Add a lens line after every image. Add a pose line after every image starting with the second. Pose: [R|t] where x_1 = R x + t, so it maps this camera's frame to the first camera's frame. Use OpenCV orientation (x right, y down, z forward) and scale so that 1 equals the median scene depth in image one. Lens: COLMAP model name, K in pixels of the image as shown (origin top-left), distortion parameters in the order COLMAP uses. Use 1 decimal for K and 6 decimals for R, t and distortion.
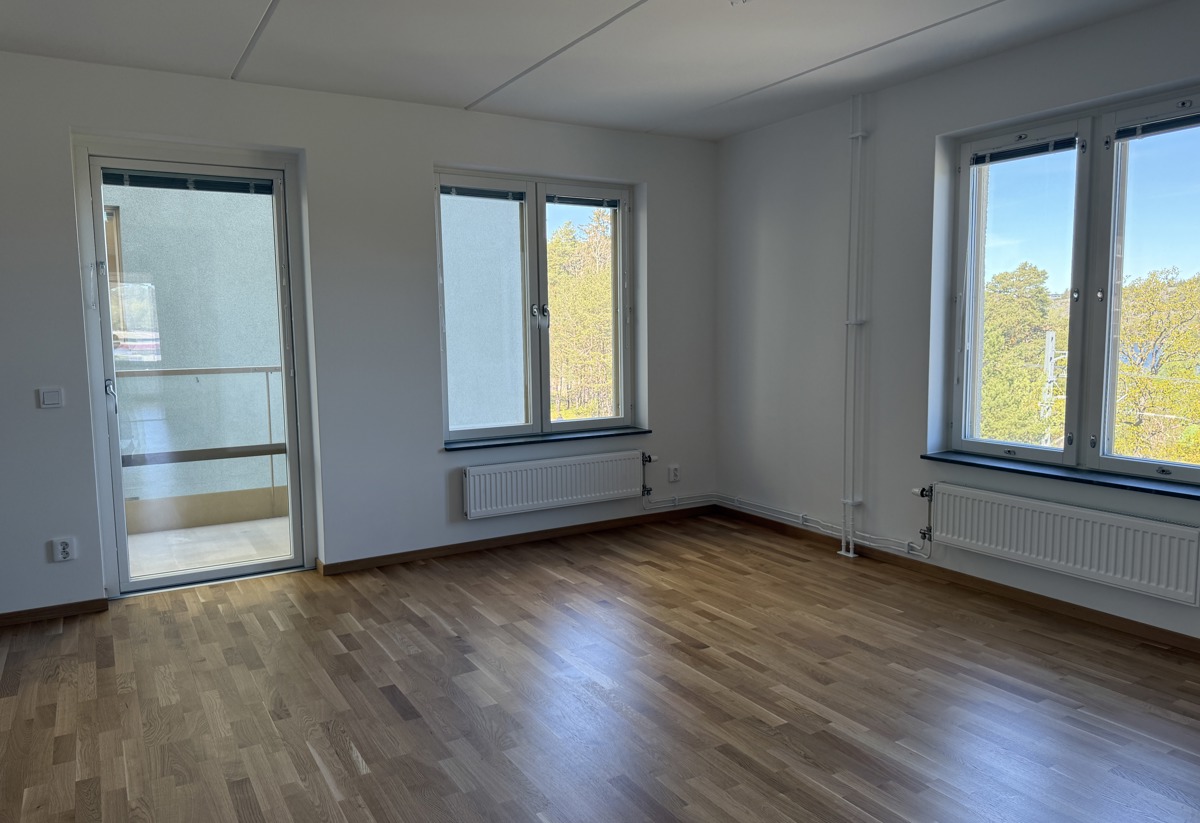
lens RADIAL K [[836.5, 0, 605.9], [0, 836.5, 415.0], [0, 0, 1]] dist [0.062581, -0.084005]
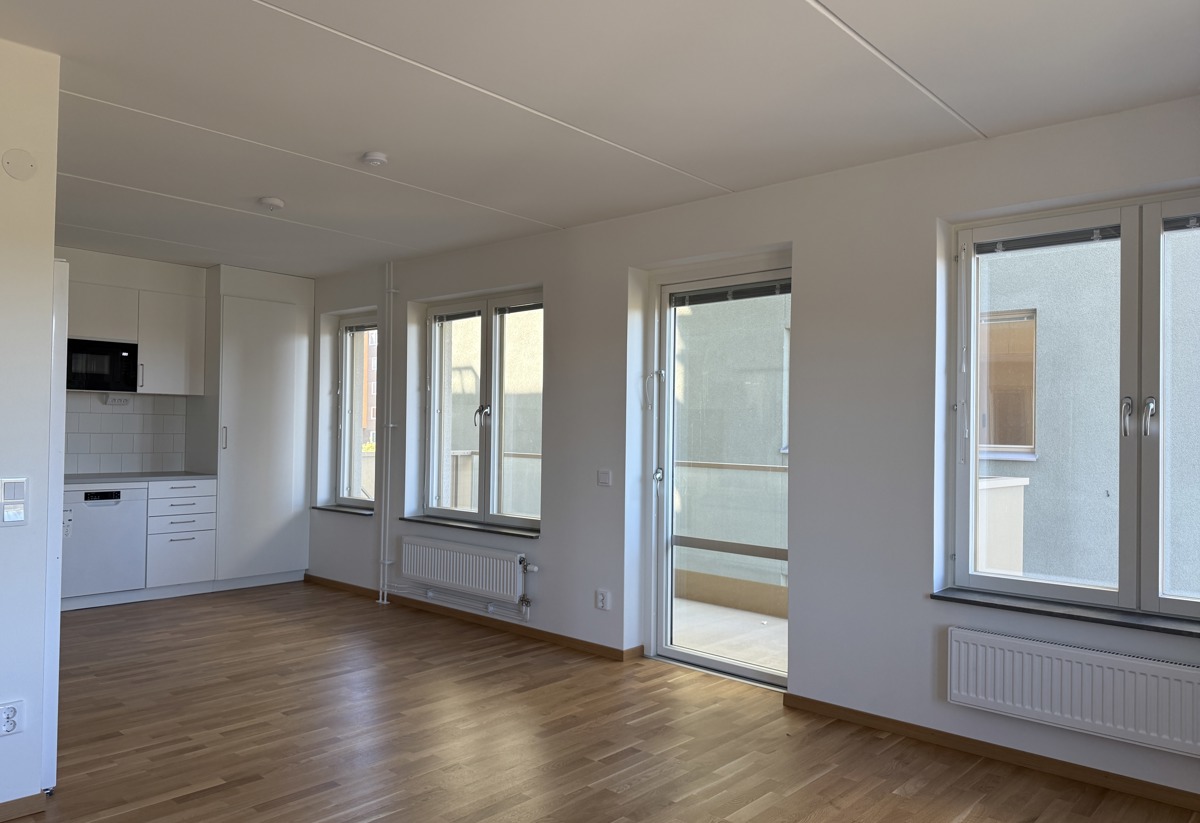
lens RADIAL K [[836.5, 0, 575.8], [0, 836.5, 420.3], [0, 0, 1]] dist [0.062581, -0.084005]
pose [[0.270883, 0.005237, -0.962598, 0.446555], [-0.120275, 0.992333, -0.028448, -0.053719], [0.955069, 0.123483, 0.269436, 0.491195]]
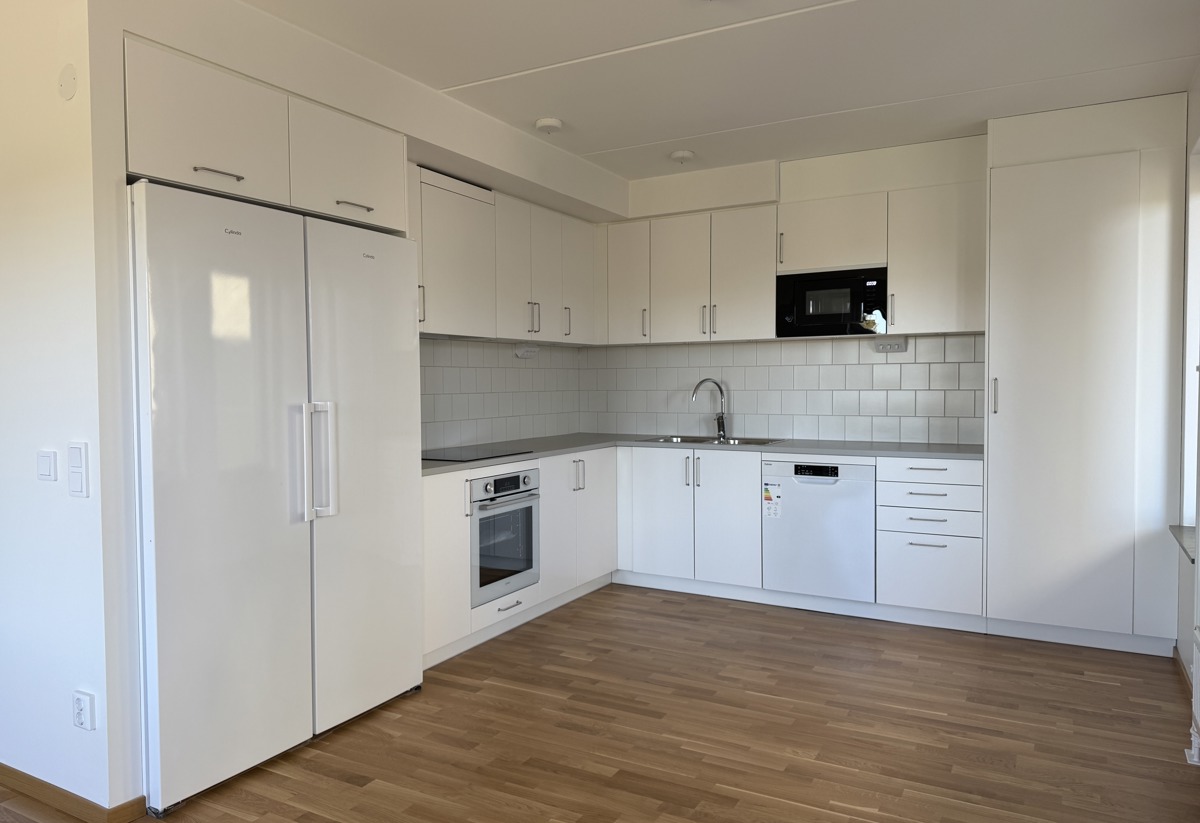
lens RADIAL K [[836.5, 0, 565.8], [0, 836.5, 412.9], [0, 0, 1]] dist [0.062581, -0.084005]
pose [[-0.882839, 0.037523, -0.468174, -0.237654], [-0.029884, 0.990296, 0.135723, -0.082775], [0.468723, 0.133812, -0.873151, 0.872515]]
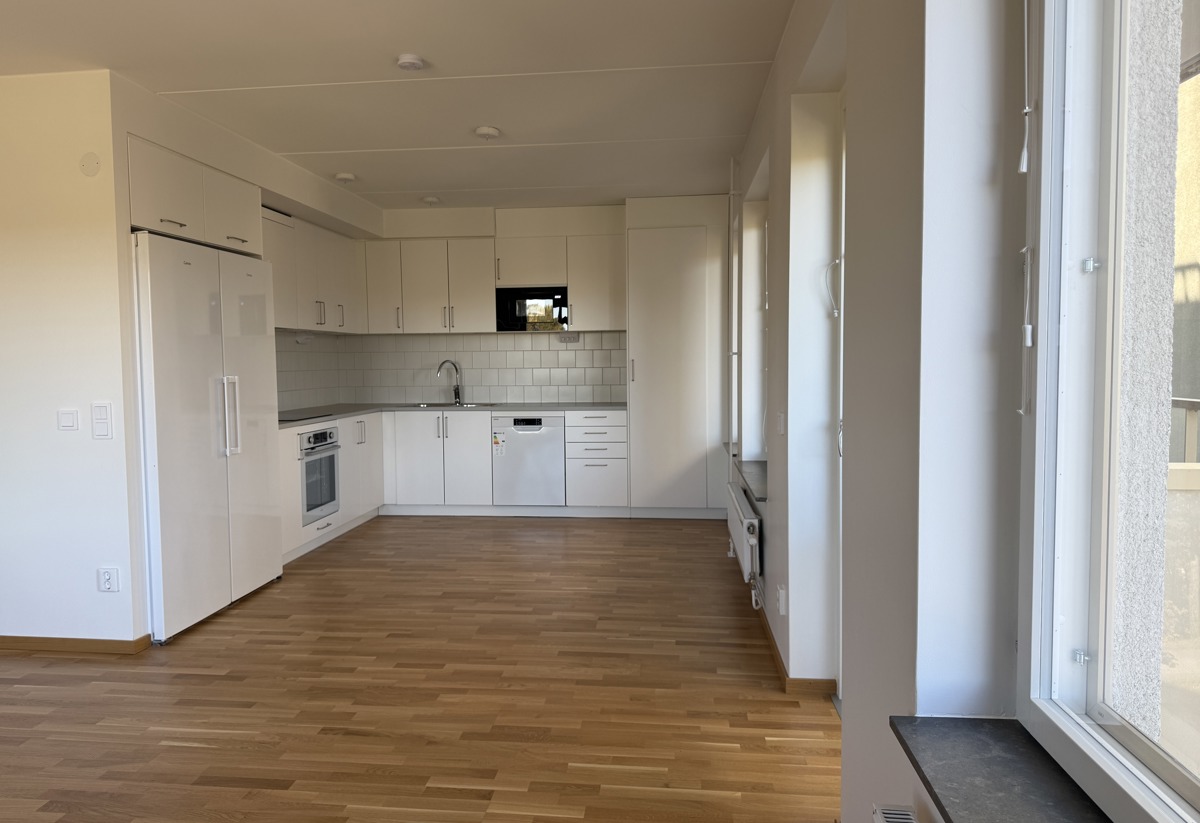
lens RADIAL K [[836.5, 0, 574.0], [0, 836.5, 411.0], [0, 0, 1]] dist [0.062581, -0.084005]
pose [[-0.620315, 0.067960, -0.781403, 0.123821], [-0.061619, 0.988938, 0.134925, -0.110763], [0.781929, 0.131845, -0.609265, 1.102146]]
